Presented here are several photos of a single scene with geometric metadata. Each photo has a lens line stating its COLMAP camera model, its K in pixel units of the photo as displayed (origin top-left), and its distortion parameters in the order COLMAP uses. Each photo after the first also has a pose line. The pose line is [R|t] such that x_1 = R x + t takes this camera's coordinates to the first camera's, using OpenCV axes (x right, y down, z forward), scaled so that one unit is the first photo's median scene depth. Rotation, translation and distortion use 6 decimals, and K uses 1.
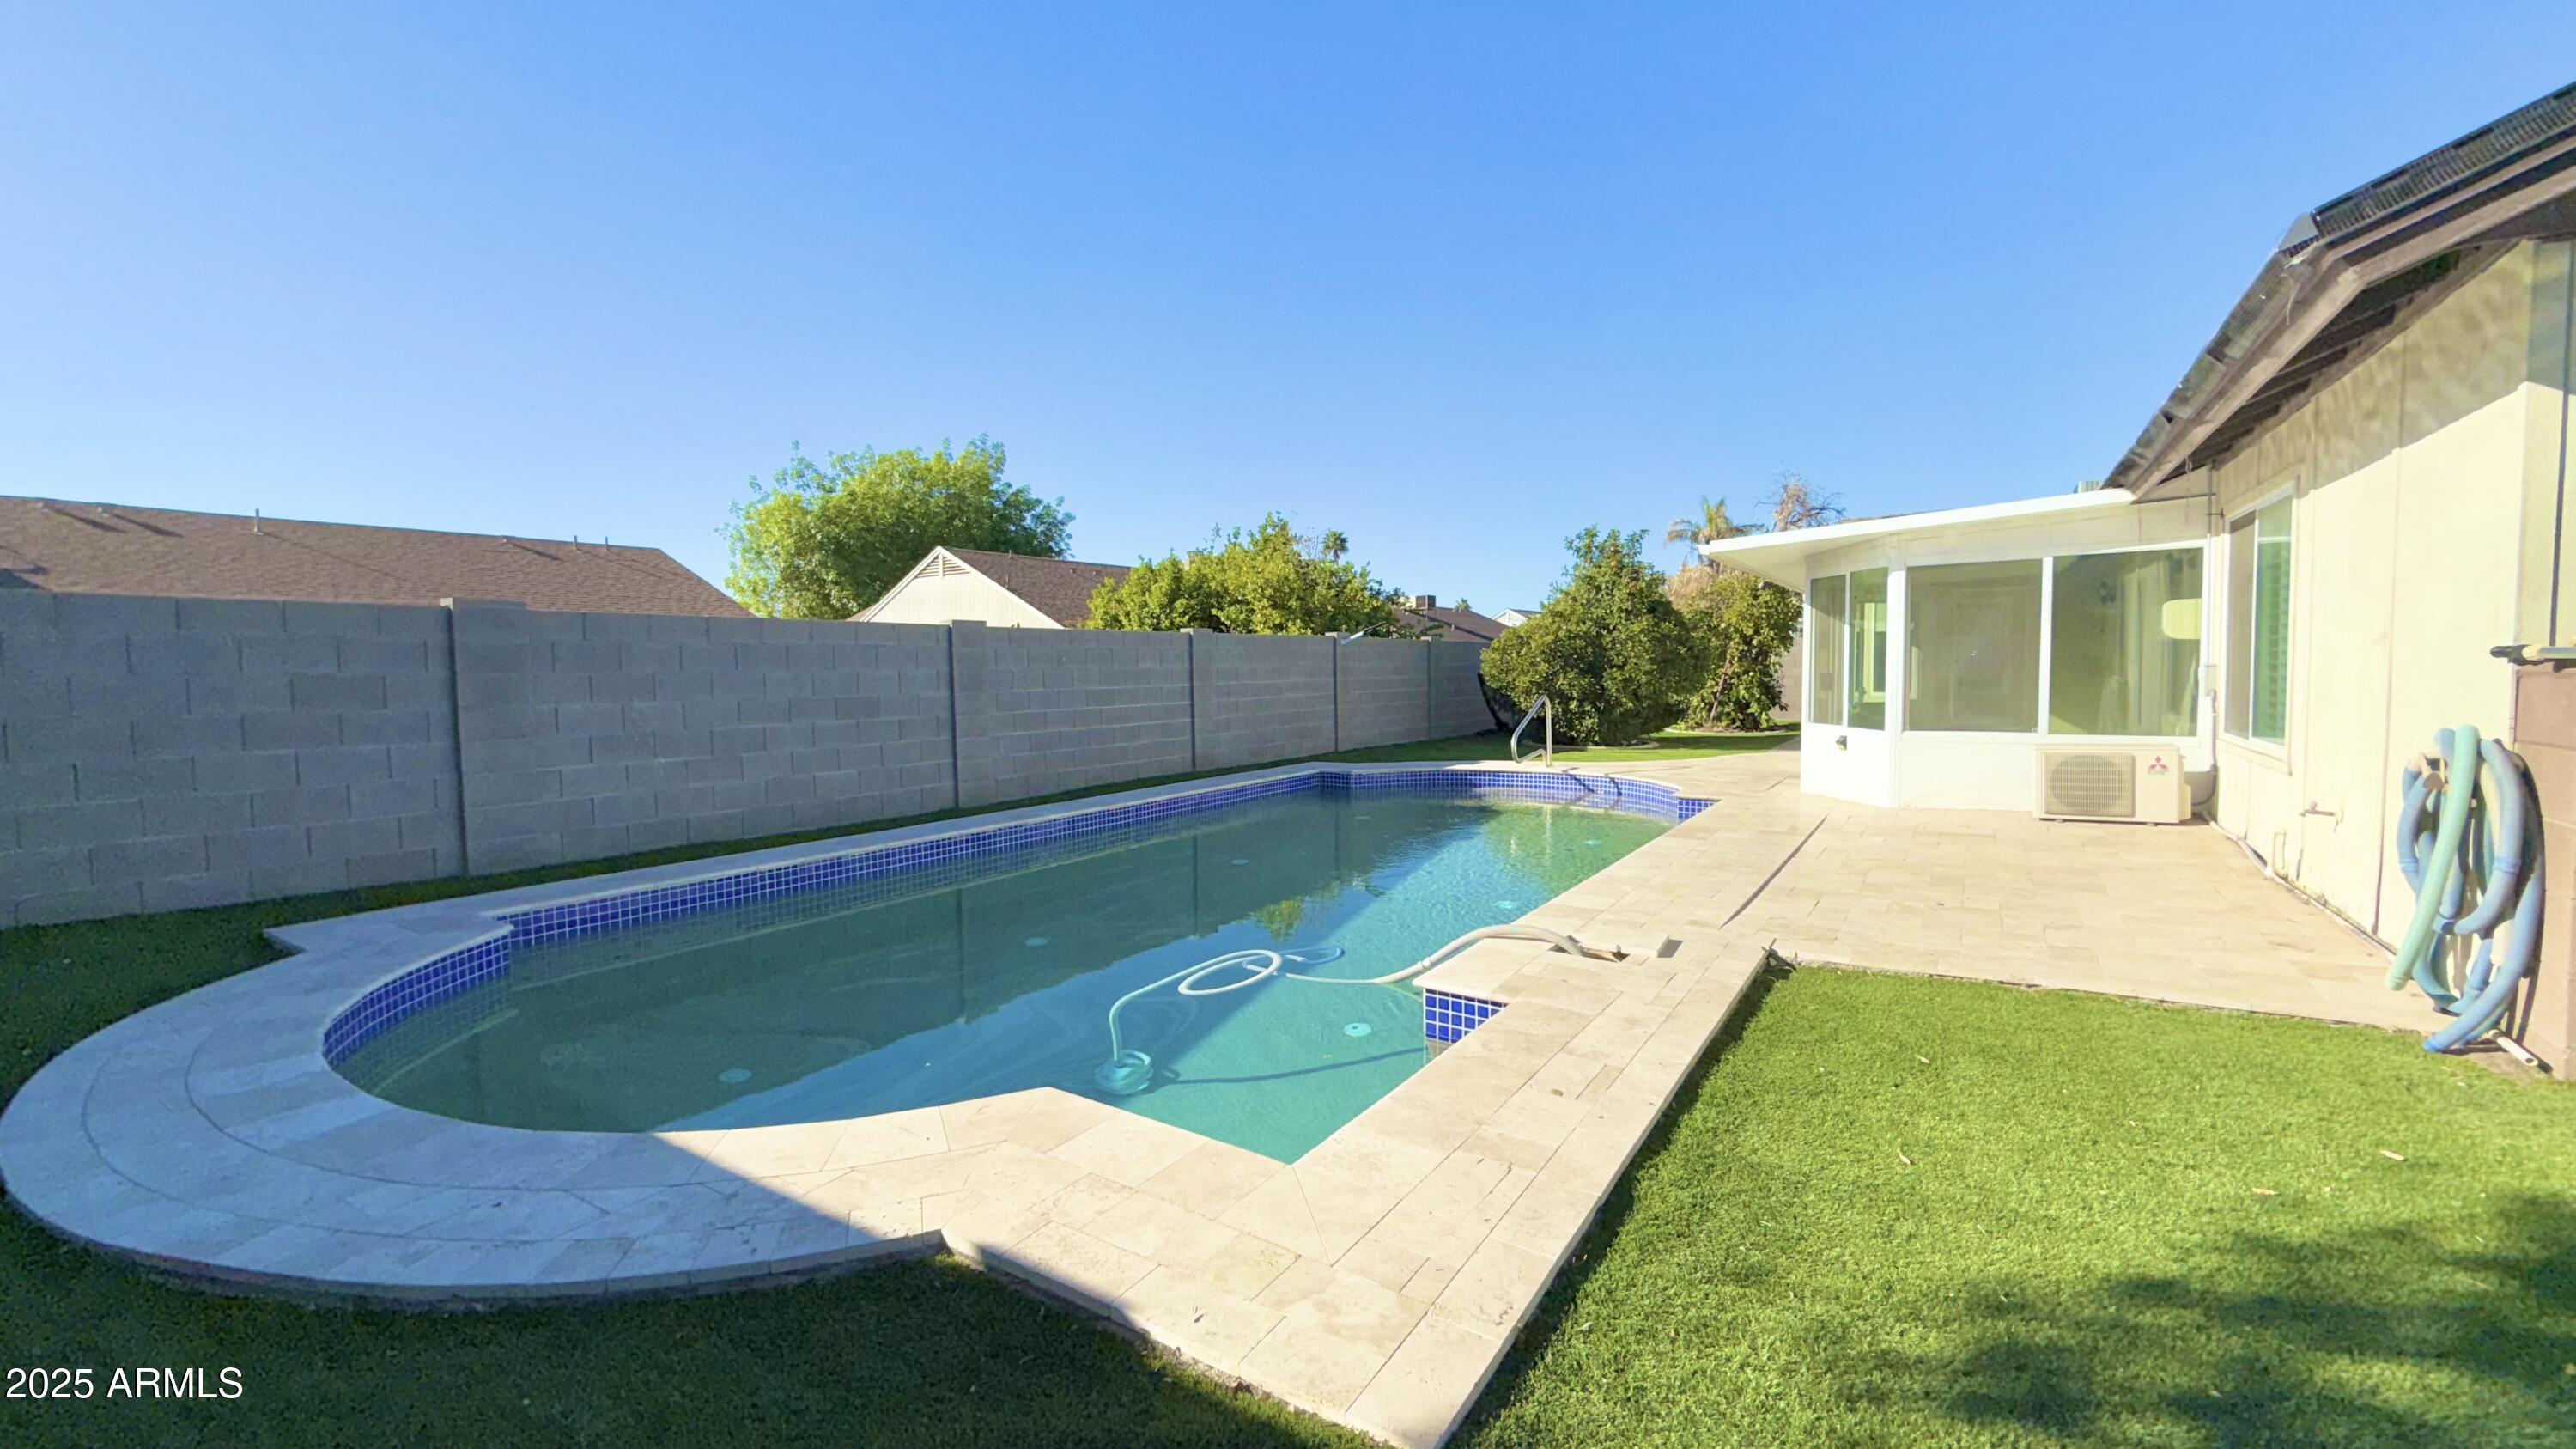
lens RADIAL K [[1030.5, 0, 1292.2], [0, 1030.5, 730.1], [0, 0, 1]] dist [-0.000822, -0.000018]
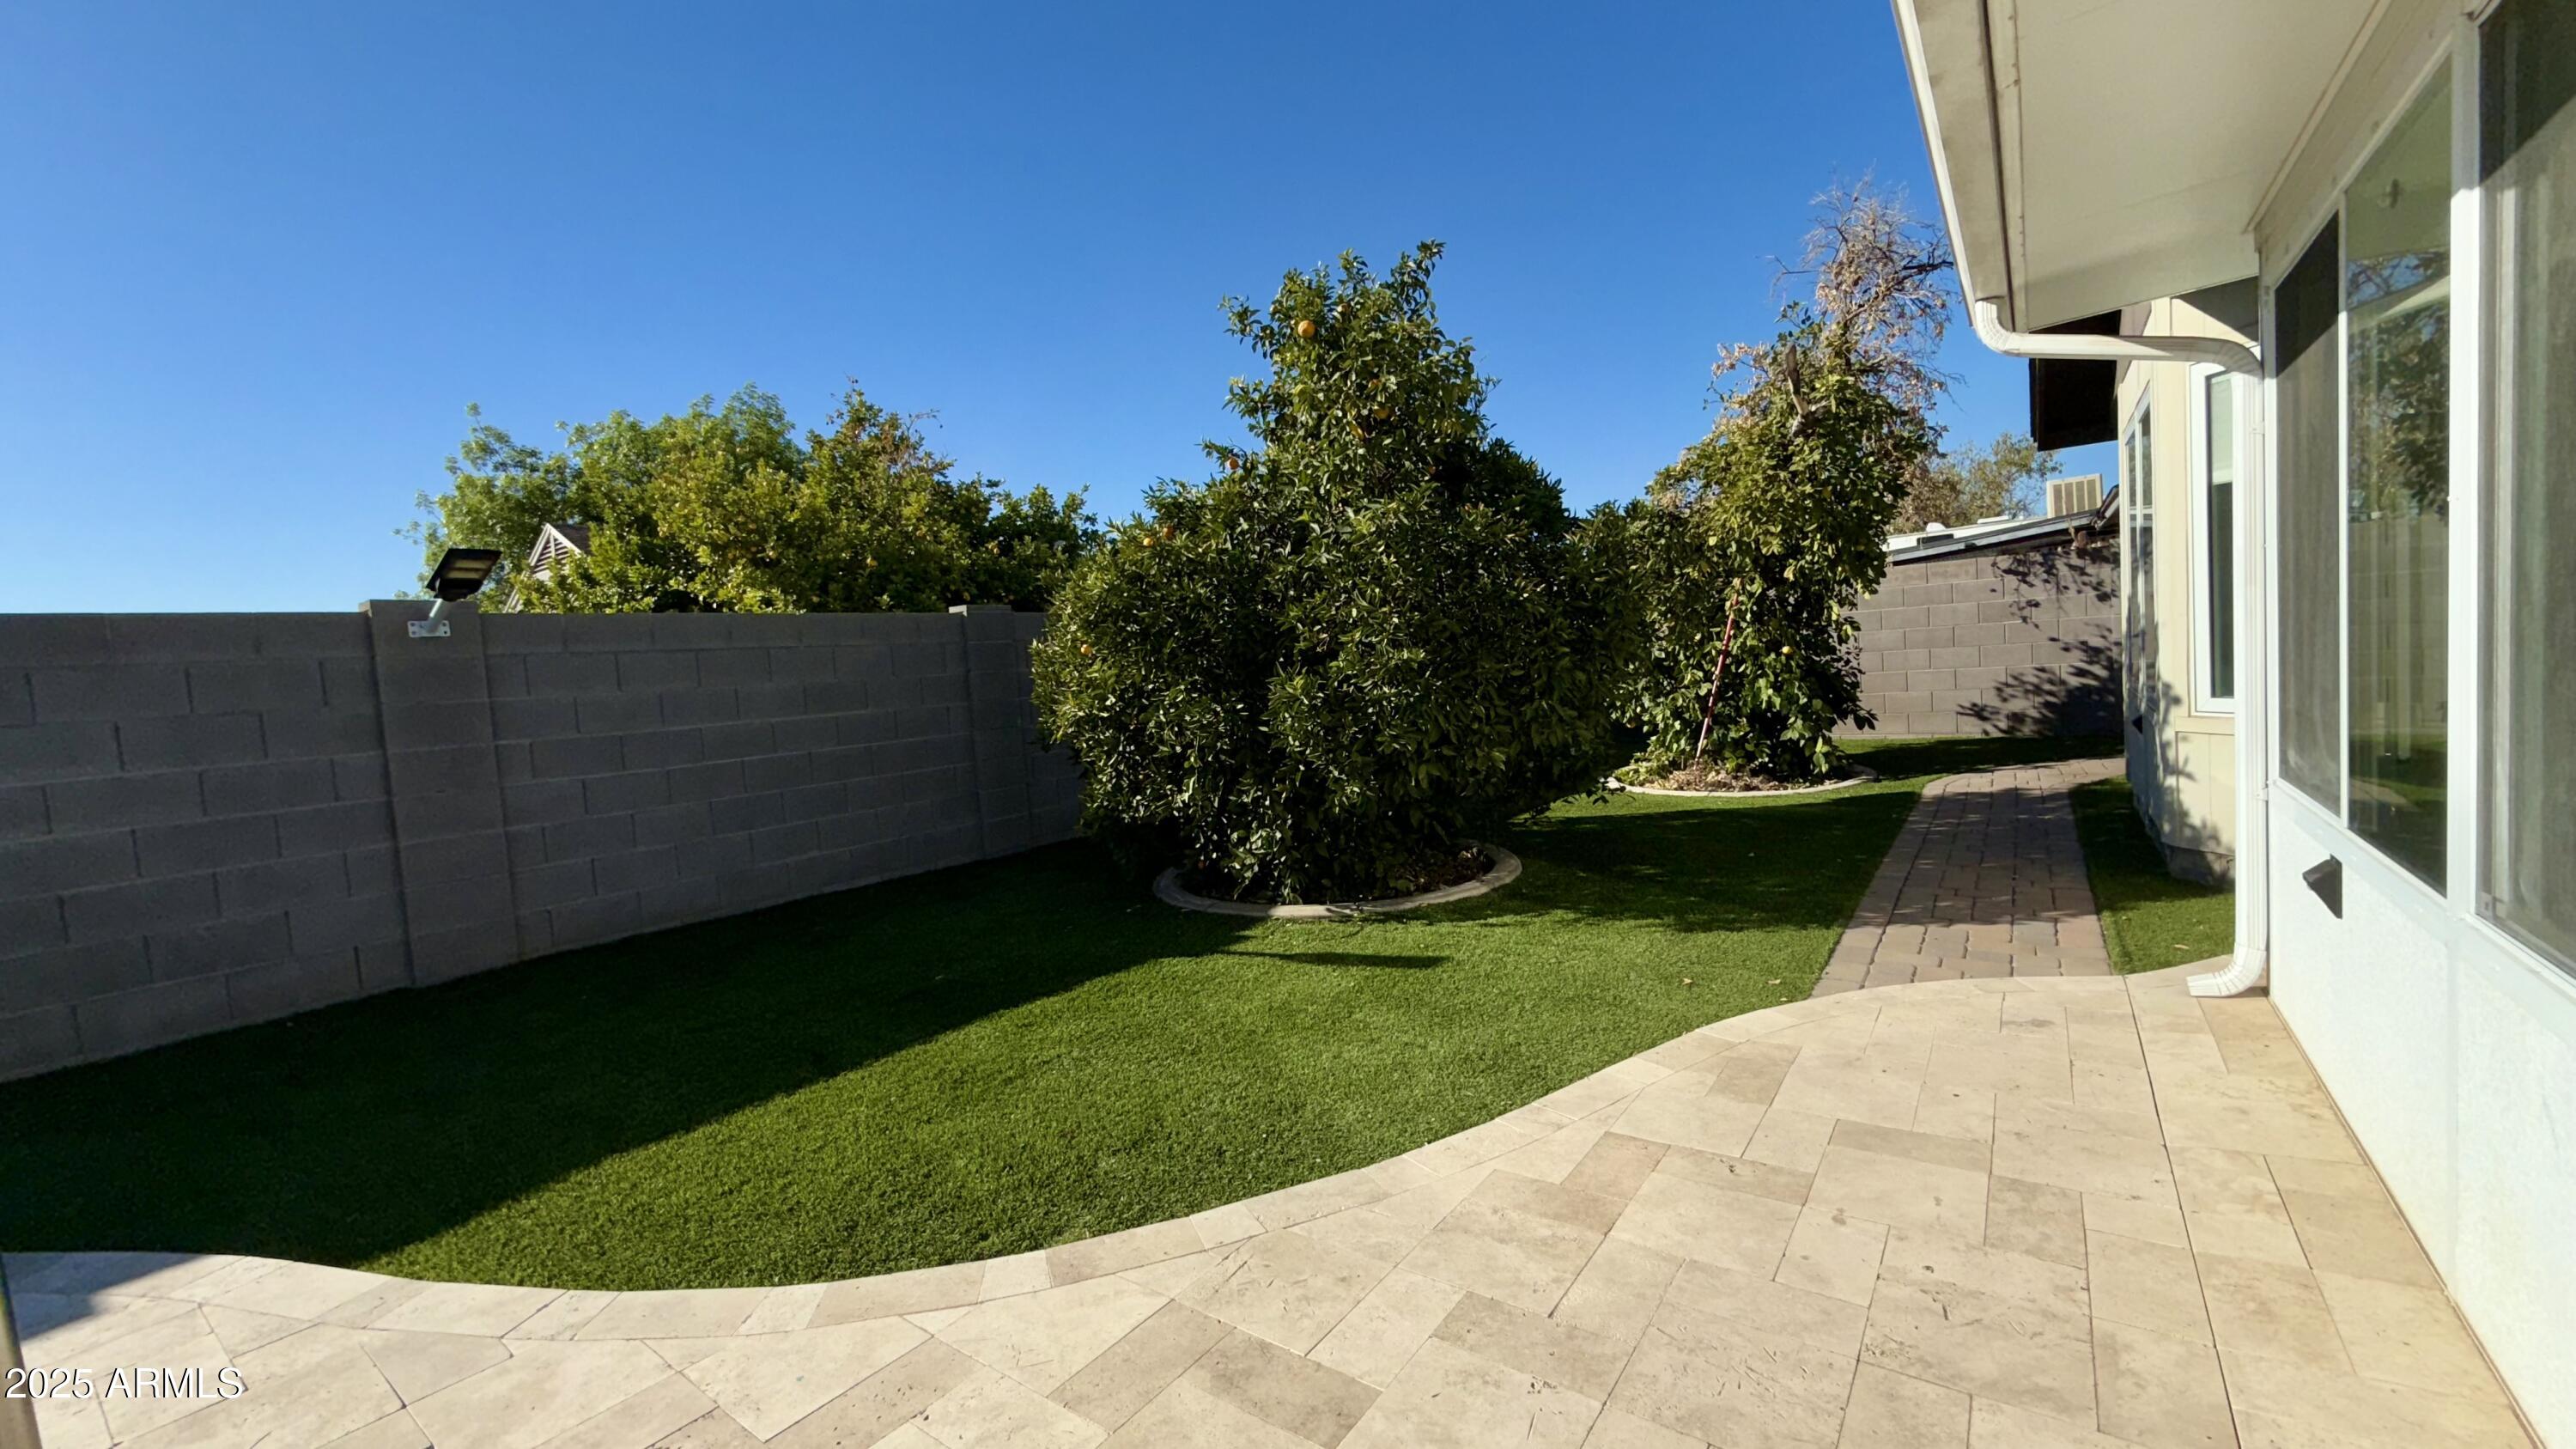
lens RADIAL K [[1030.5, 0, 1282.9], [0, 1030.5, 731.1], [0, 0, 1]] dist [-0.000822, -0.000018]
pose [[0.997278, -0.053279, -0.050963, 0.256895], [0.053664, 0.998540, 0.006221, -0.034619], [0.050557, -0.008939, 0.998681, 0.560562]]
